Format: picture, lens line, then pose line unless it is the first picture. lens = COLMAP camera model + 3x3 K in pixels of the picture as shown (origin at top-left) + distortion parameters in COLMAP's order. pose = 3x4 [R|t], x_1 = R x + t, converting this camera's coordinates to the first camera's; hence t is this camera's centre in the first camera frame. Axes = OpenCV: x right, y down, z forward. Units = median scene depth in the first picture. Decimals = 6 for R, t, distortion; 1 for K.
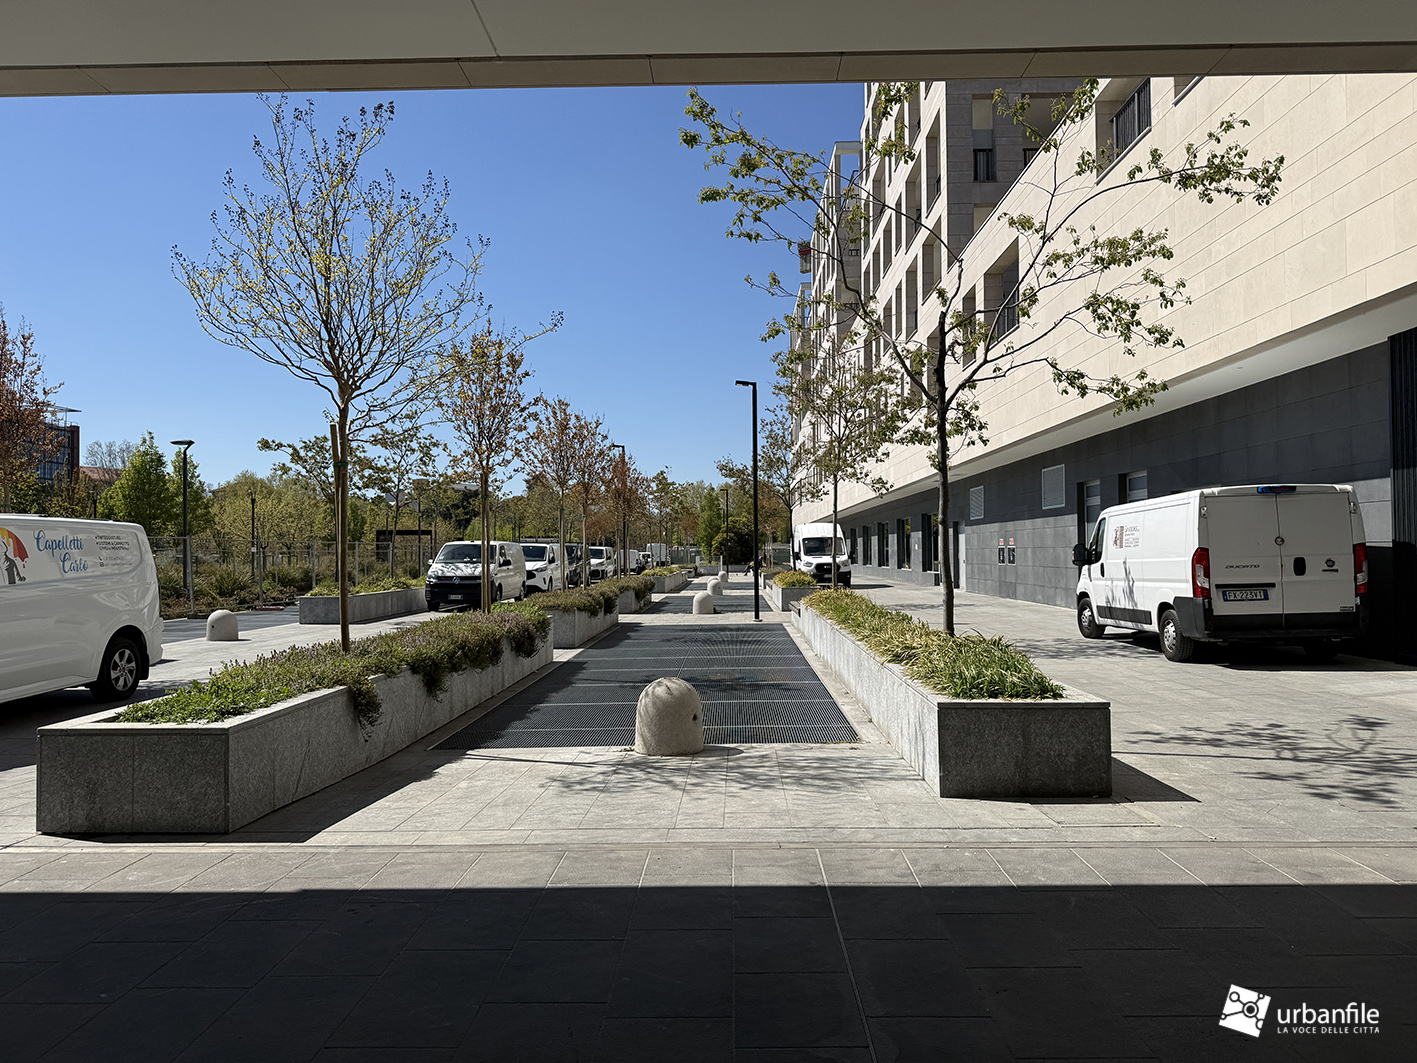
lens RADIAL K [[991.4, 0, 710.0], [0, 991.4, 546.1], [0, 0, 1]] dist [0.055085, -0.062036]
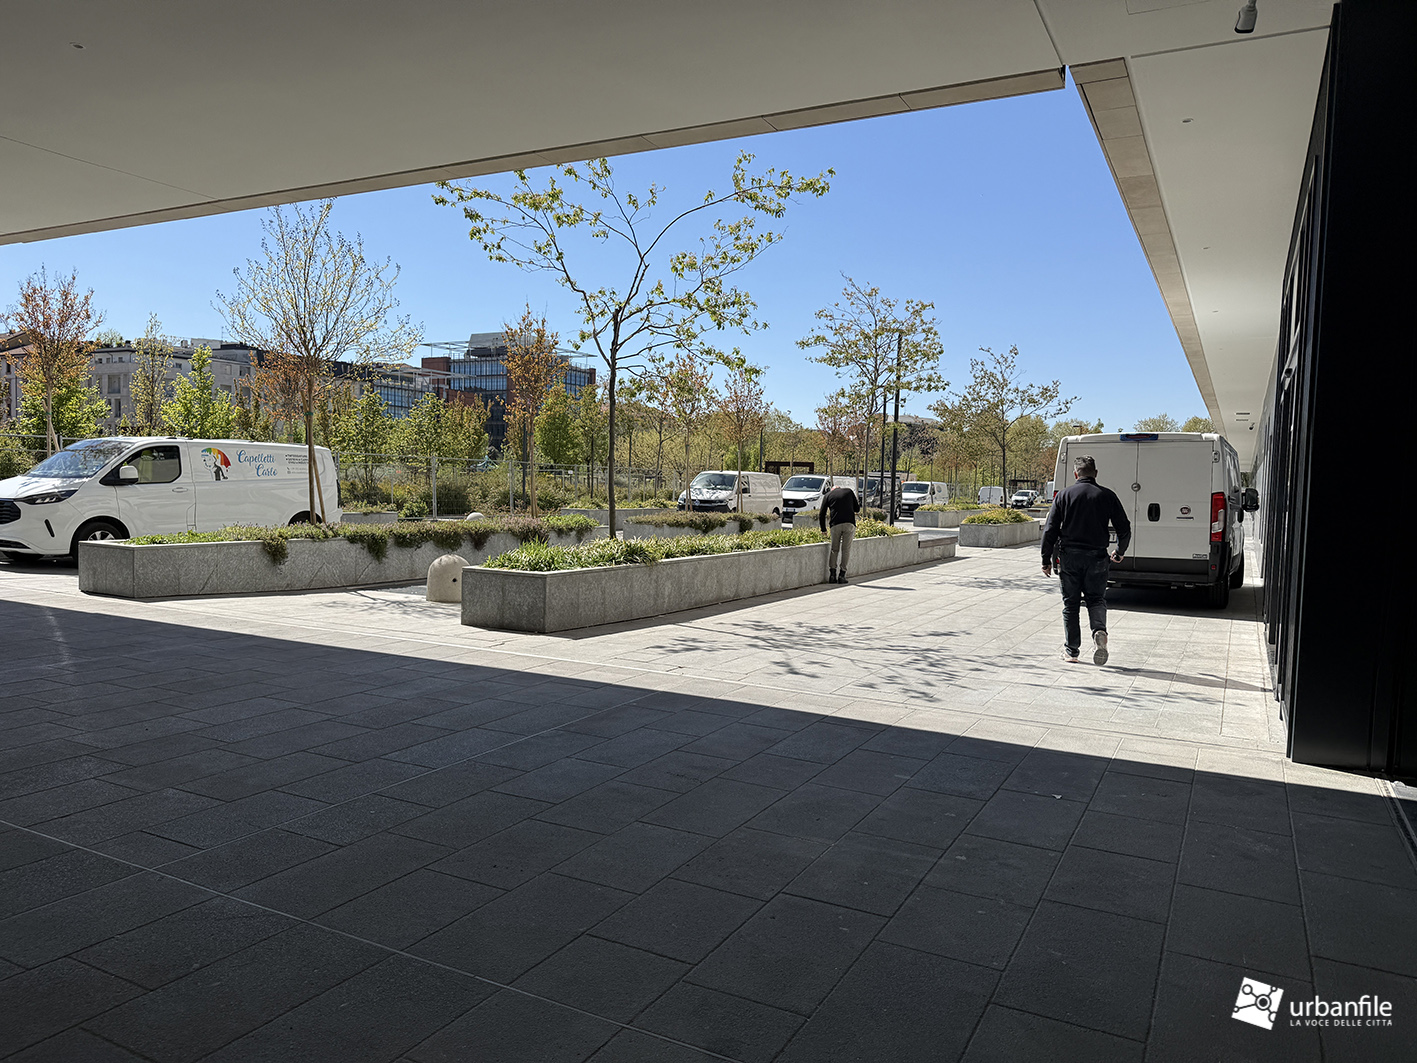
lens RADIAL K [[984.5, 0, 708.5], [0, 984.5, 531.5], [0, 0, 1]] dist [0.101800, -0.130449]
pose [[0.891460, 0.058410, -0.449319, 0.497131], [-0.035049, 0.997574, 0.060142, -0.004722], [0.451742, -0.037865, 0.891345, -0.098704]]
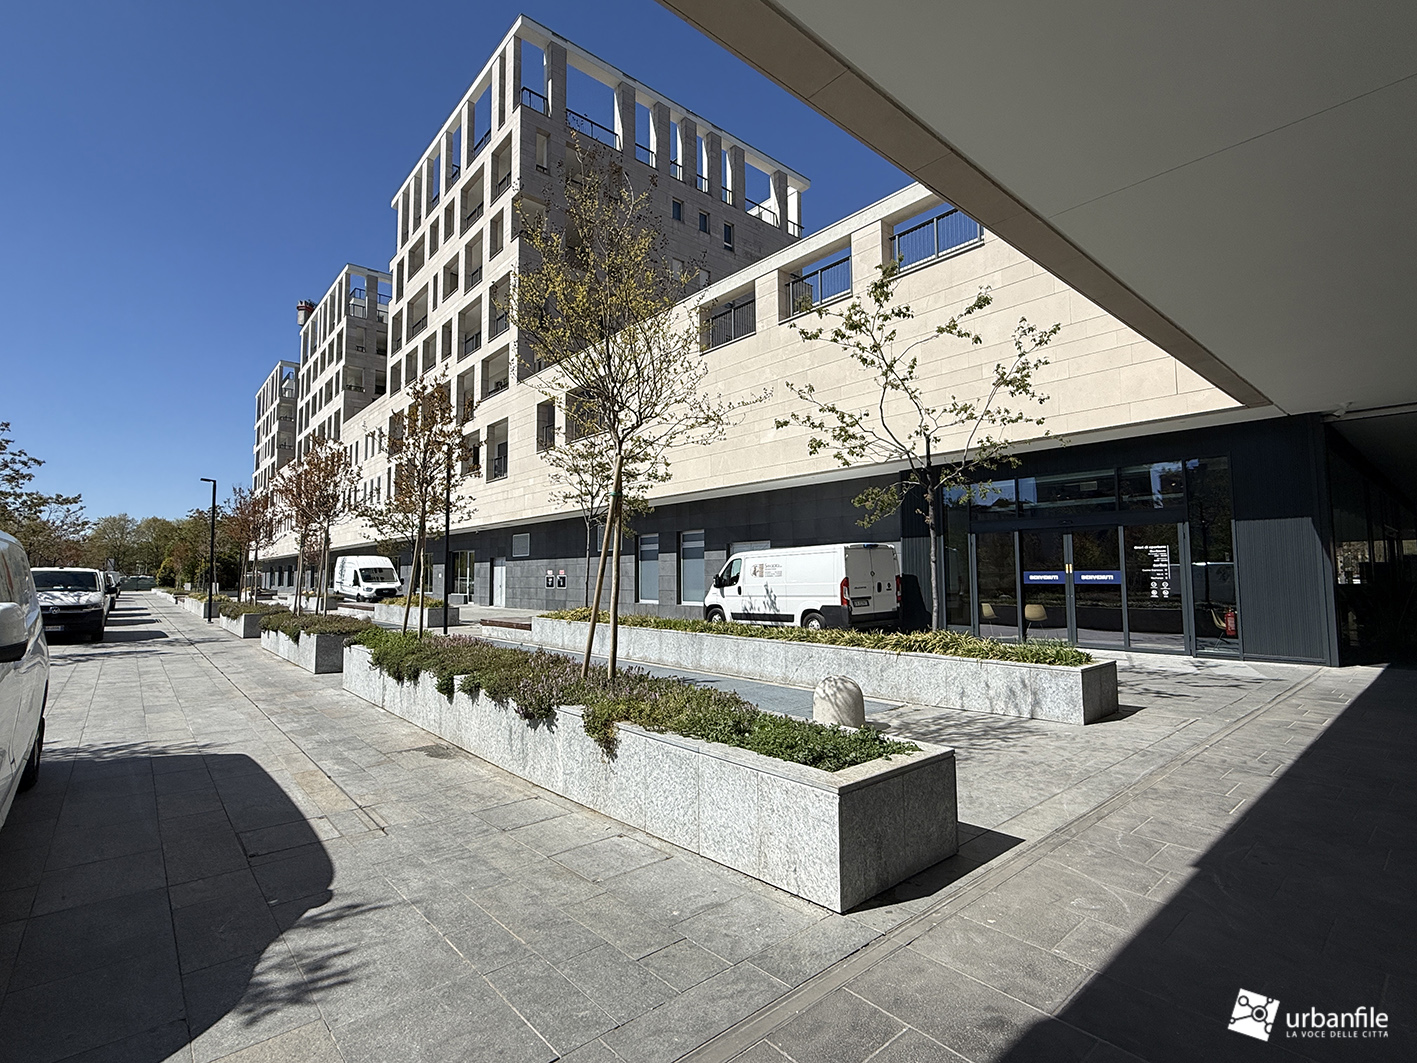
lens RADIAL K [[673.5, 0, 708.5], [0, 673.5, 531.5], [0, 0, 1]] dist [0.000892, 0.000415]
pose [[0.741074, 0.048467, 0.669672, -0.384259], [-0.004500, 0.997727, -0.067230, 0.001758], [-0.671409, 0.046809, 0.739607, 0.215502]]
